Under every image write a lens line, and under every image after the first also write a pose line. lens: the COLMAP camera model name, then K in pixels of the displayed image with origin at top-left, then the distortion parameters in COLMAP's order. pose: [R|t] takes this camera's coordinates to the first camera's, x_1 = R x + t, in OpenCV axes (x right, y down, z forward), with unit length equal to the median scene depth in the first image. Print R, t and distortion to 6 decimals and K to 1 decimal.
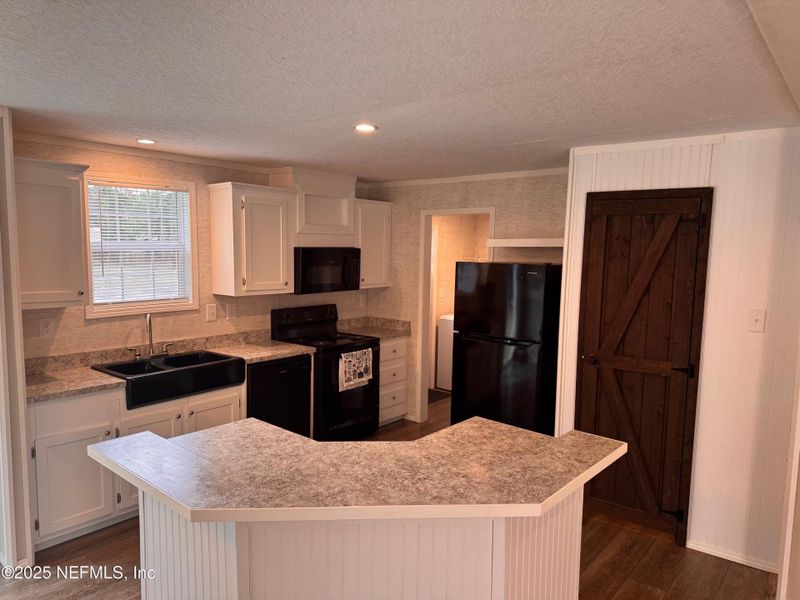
lens RADIAL K [[565.8, 0, 397.5], [0, 565.8, 317.4], [0, 0, 1]] dist [0.073082, -0.103103]
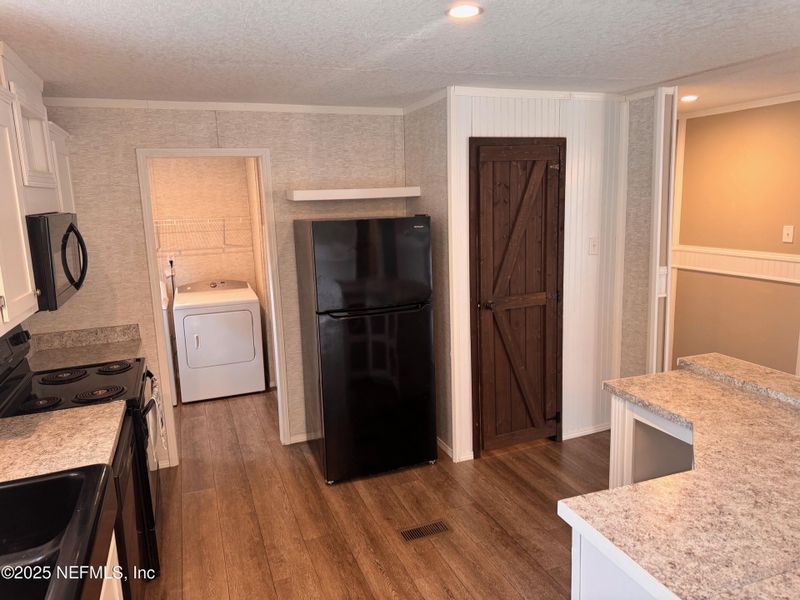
lens RADIAL K [[568.9, 0, 402.4], [0, 568.9, 302.6], [0, 0, 1]] dist [0.072408, -0.072682]
pose [[0.477442, -0.192633, 0.857287, -0.635256], [0.149031, 0.979289, 0.137048, -0.099429], [-0.865932, 0.062330, 0.496262, 0.670378]]
